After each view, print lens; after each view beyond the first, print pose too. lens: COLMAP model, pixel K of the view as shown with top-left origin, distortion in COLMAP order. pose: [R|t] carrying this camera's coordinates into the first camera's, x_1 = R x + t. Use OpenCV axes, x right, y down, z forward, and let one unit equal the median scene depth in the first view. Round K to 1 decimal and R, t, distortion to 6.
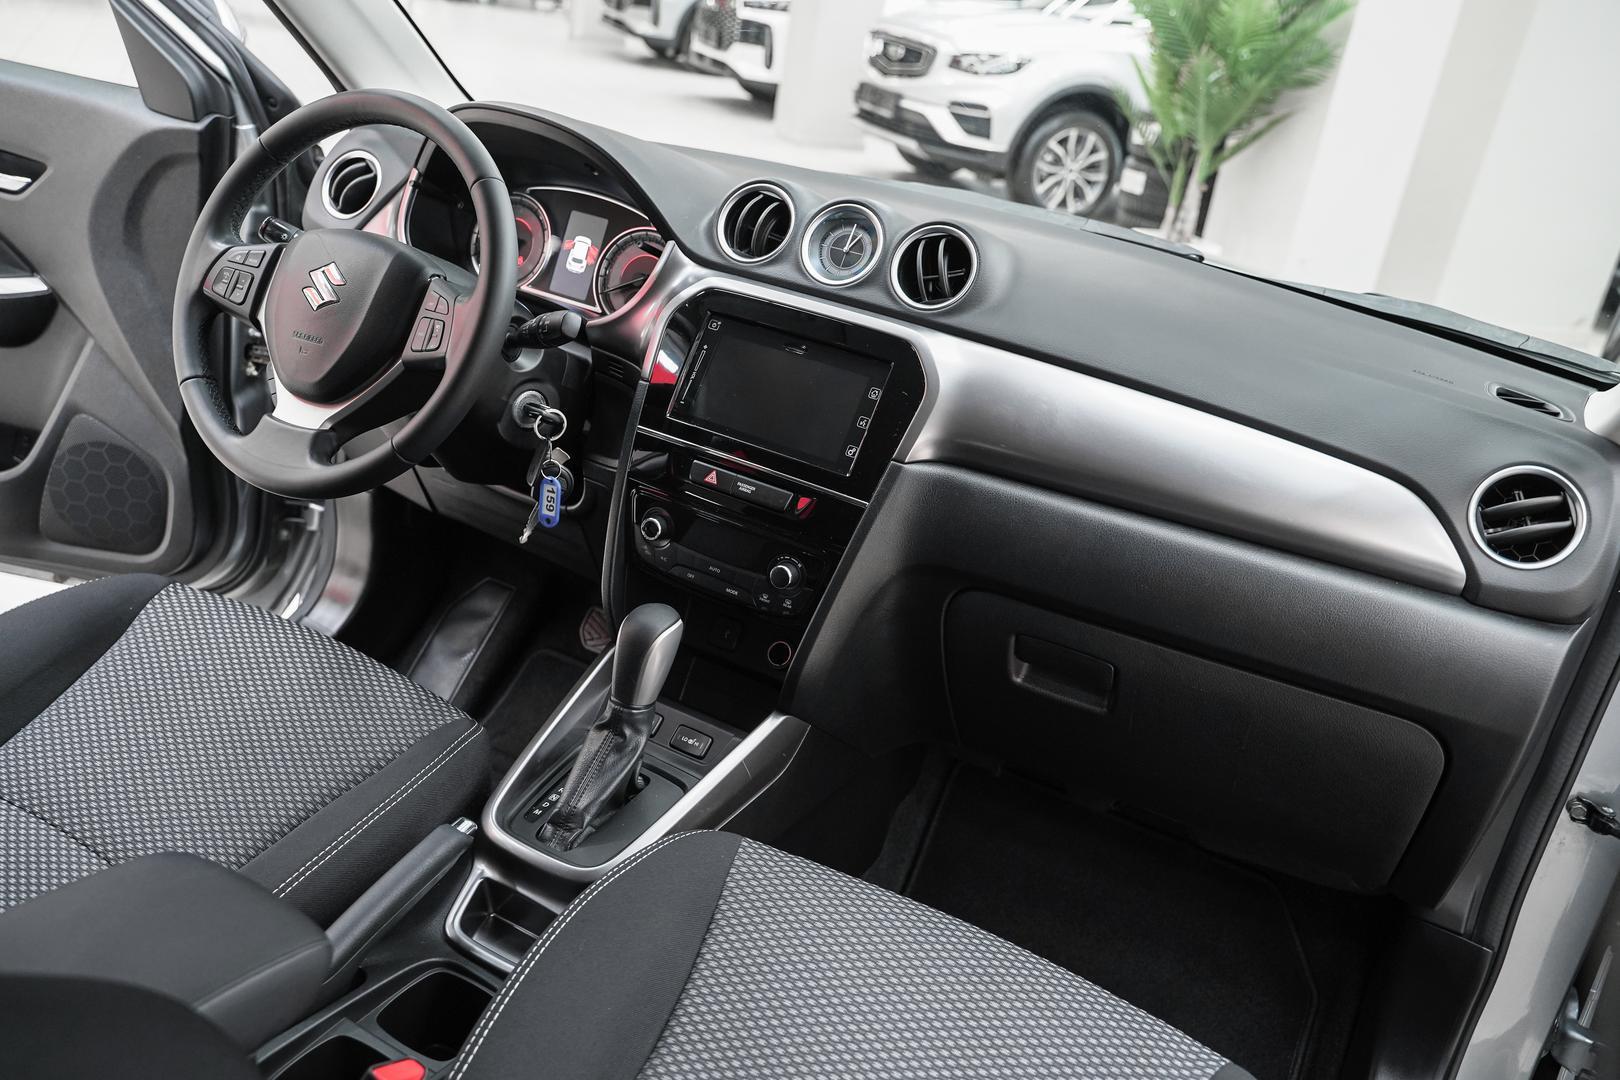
lens RADIAL K [[1287.6, 0, 800.8], [0, 1287.6, 534.9], [0, 0, 1]] dist [-0.027659, 0.031507]
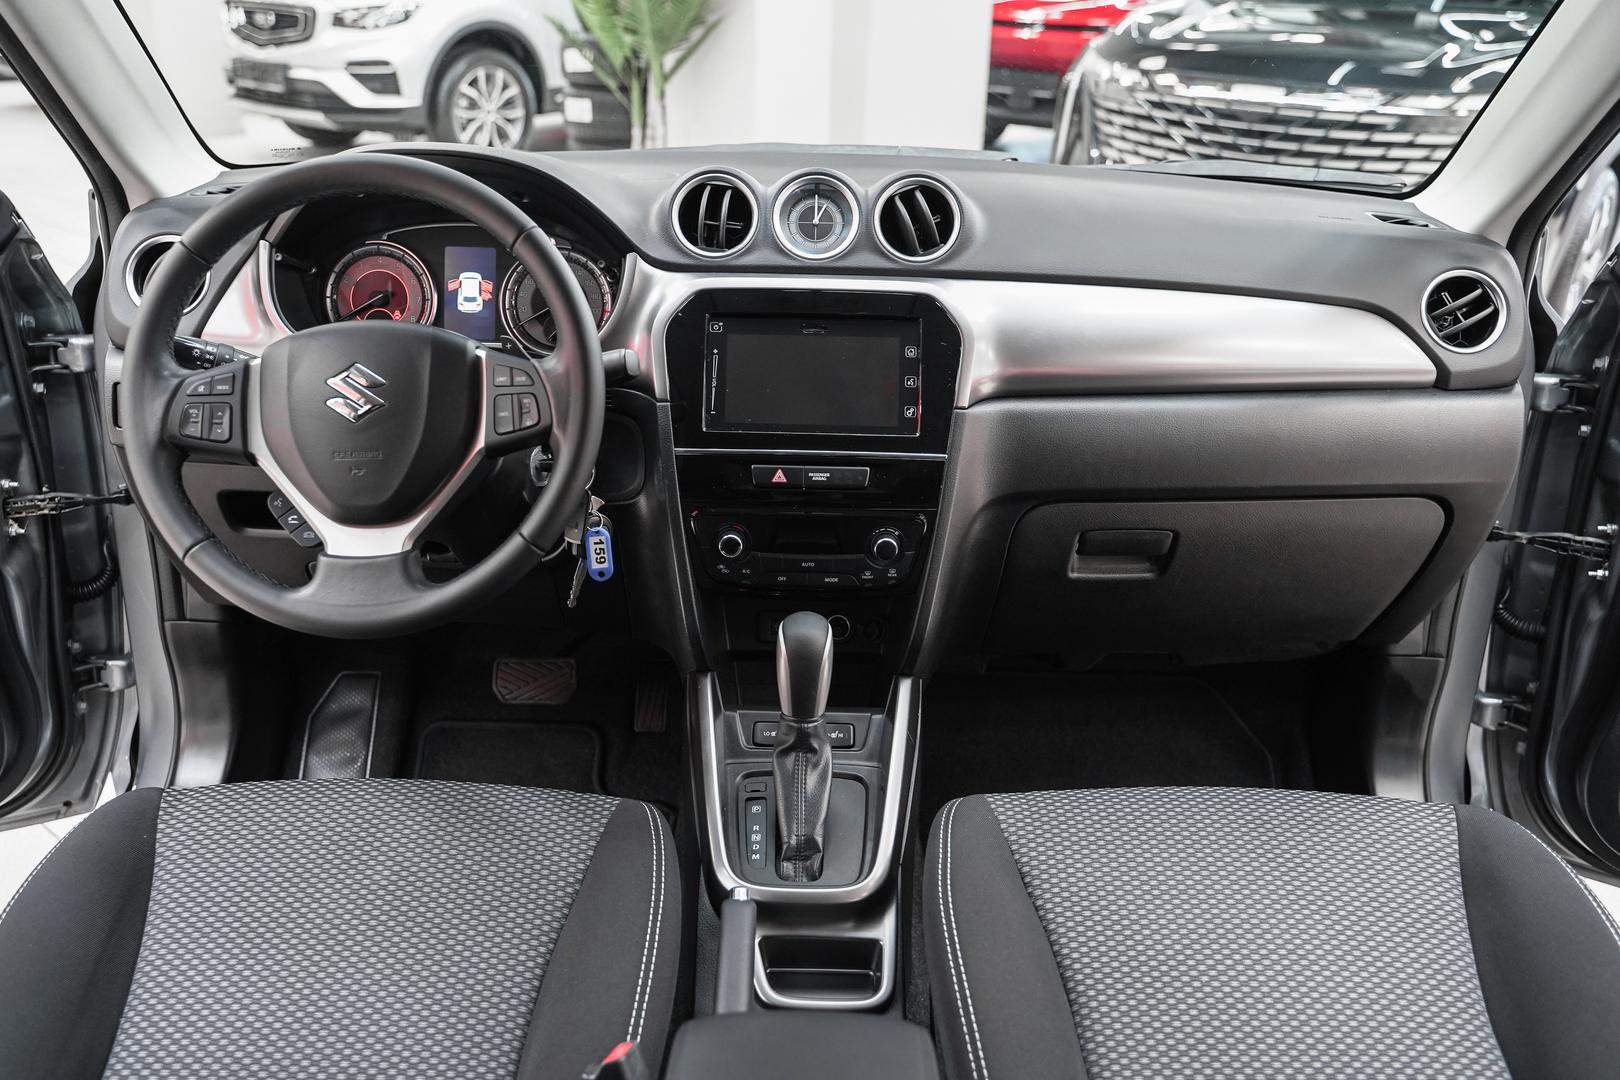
lens RADIAL K [[1287.6, 0, 787.3], [0, 1287.6, 539.9], [0, 0, 1]] dist [-0.027659, 0.031507]
pose [[0.878915, -0.305316, 0.366457, -0.415384], [0.286195, 0.952189, 0.106909, -0.096528], [-0.381577, 0.010914, 0.924273, 0.084042]]
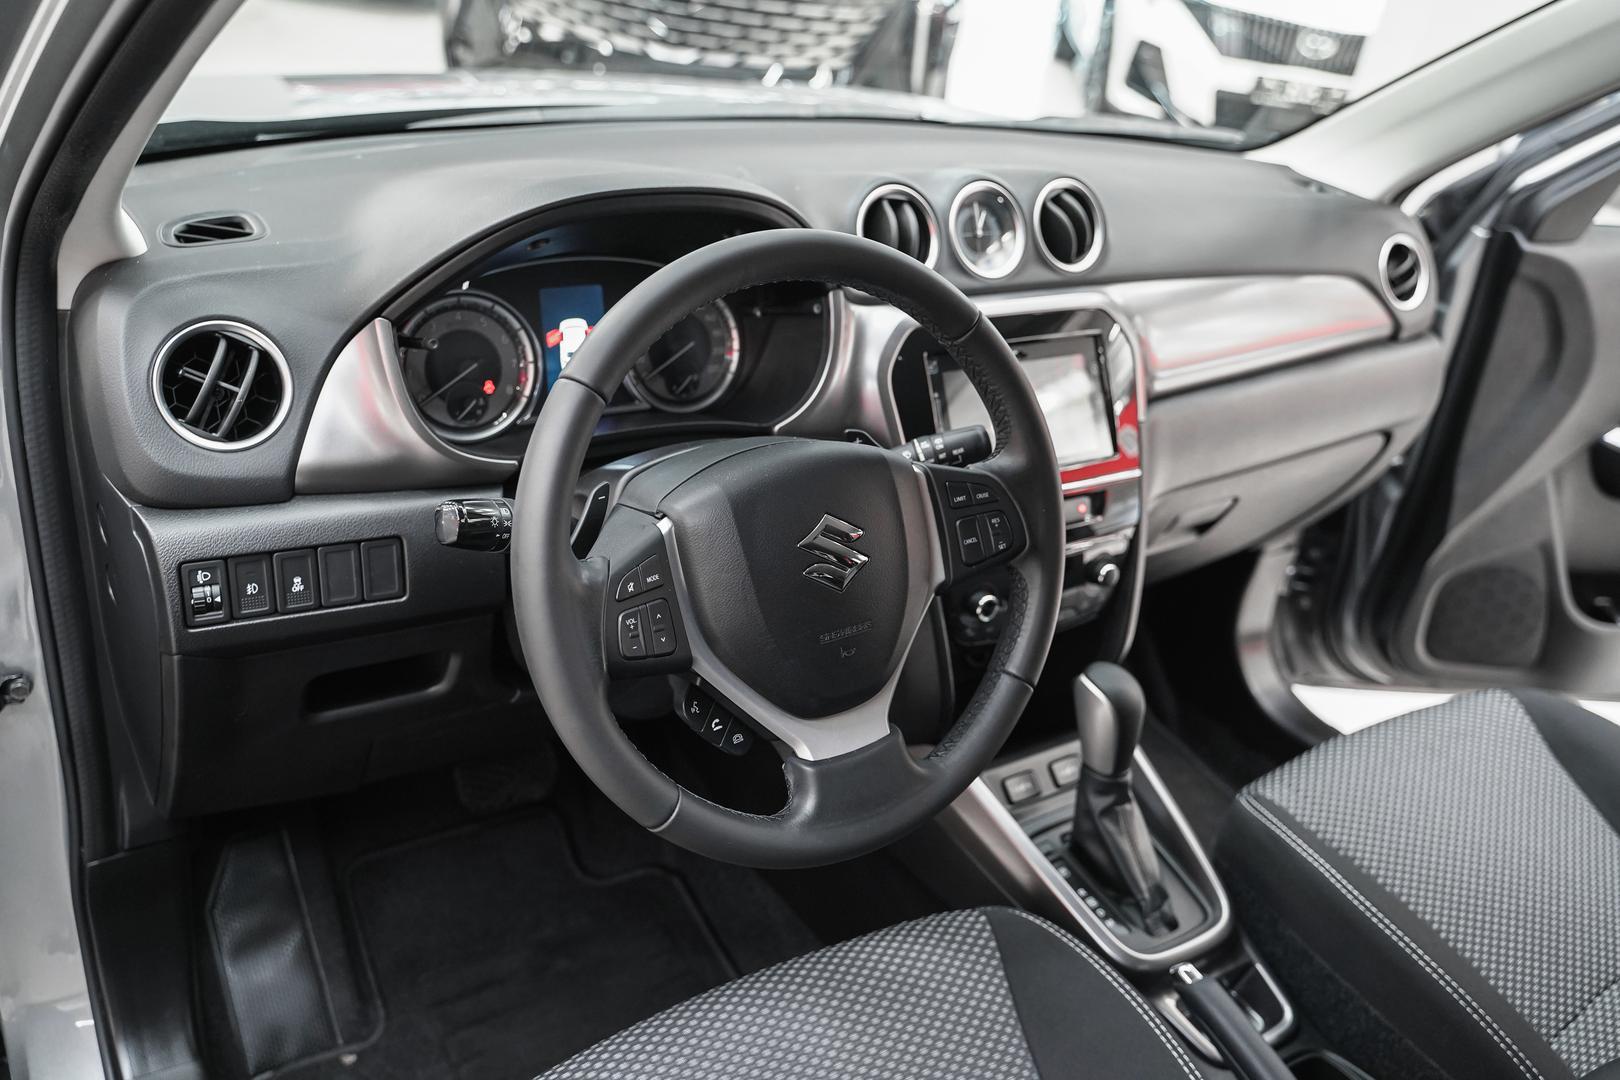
lens RADIAL K [[1287.6, 0, 811.6], [0, 1287.6, 534.5], [0, 0, 1]] dist [-0.027659, 0.031507]
pose [[0.482092, -0.490471, 0.725965, -0.767163], [0.301385, 0.870883, 0.388239, -0.414799], [-0.822651, 0.031628, 0.567667, 0.573305]]
